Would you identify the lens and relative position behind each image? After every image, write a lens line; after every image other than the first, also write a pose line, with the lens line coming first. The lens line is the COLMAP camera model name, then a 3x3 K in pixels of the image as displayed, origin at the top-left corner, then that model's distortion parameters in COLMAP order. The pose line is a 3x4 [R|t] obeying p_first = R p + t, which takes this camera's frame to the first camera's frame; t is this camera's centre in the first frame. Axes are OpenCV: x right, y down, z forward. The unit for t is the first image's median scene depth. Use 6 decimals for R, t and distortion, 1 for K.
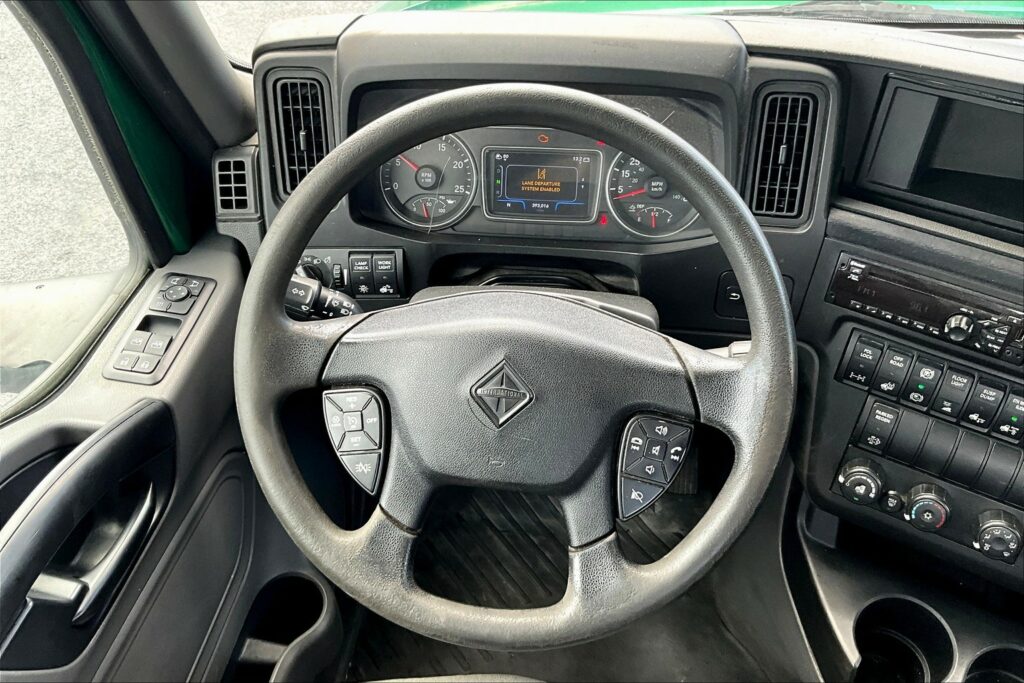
lens RADIAL K [[832.1, 0, 514.4], [0, 832.1, 346.3], [0, 0, 1]] dist [0.067679, -0.143670]
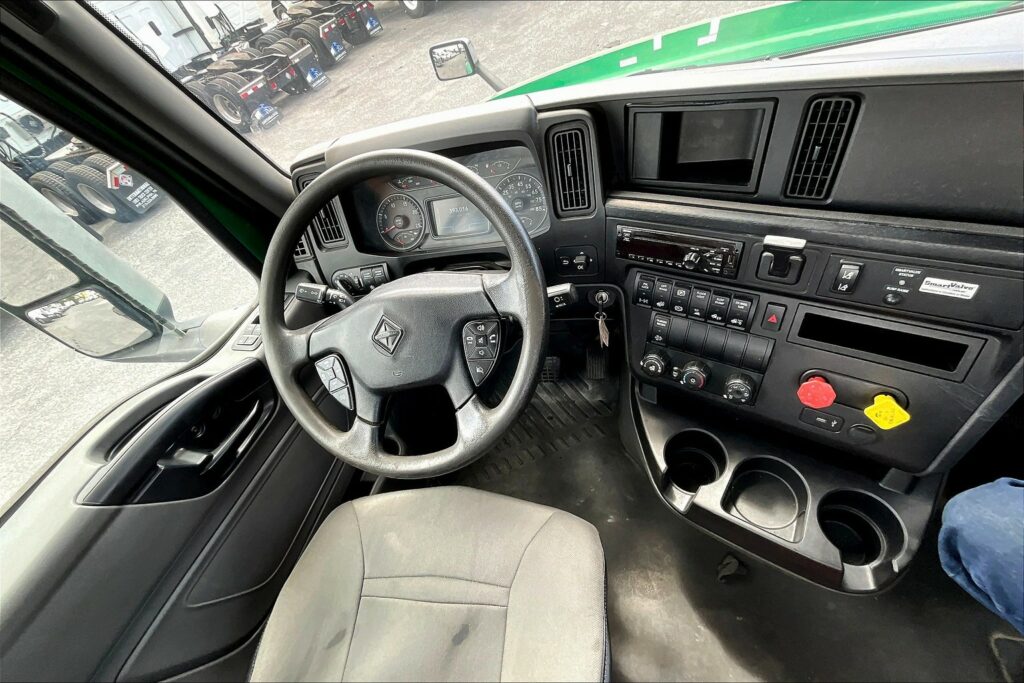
lens RADIAL K [[409.9, 0, 514.7], [0, 409.9, 340.9], [0, 0, 1]] dist [-0.000420, 0.000376]
pose [[0.975274, -0.109233, -0.192116, 0.313911], [0.121206, 0.991281, 0.051681, 0.043505], [0.184795, -0.073689, 0.980011, 0.164073]]
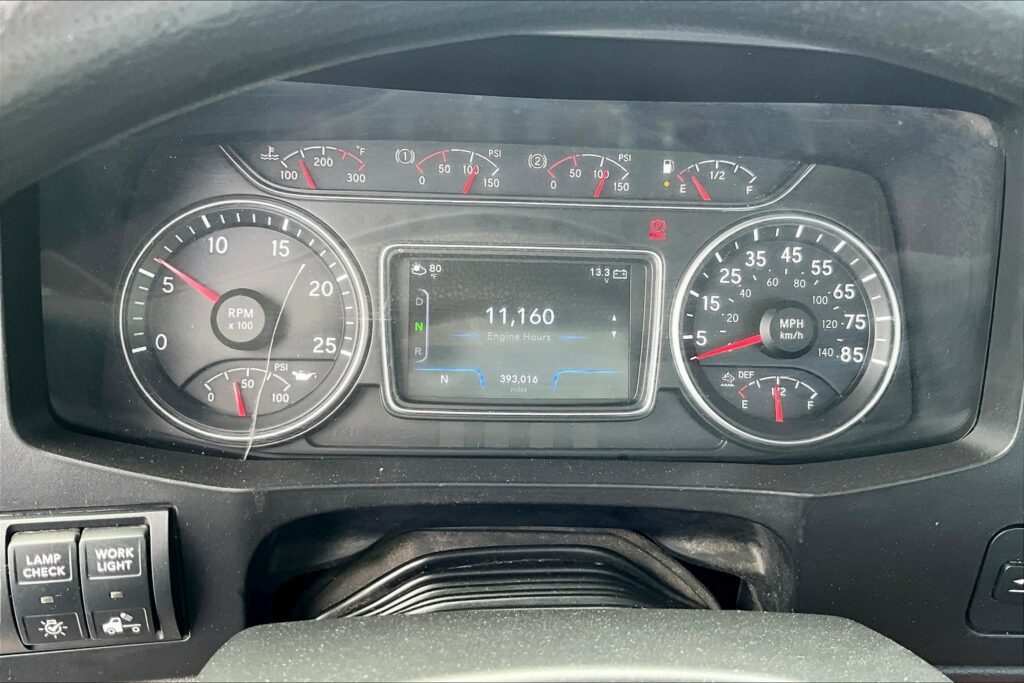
lens RADIAL K [[840.2, 0, 512.0], [0, 840.2, 341.5], [0, 0, 1]] dist [0.060701, -0.159889]
pose [[0.980542, -0.019619, 0.195324, -0.062498], [0.059224, 0.978197, -0.199055, -0.112869], [-0.187160, 0.206750, 0.960326, 0.644818]]
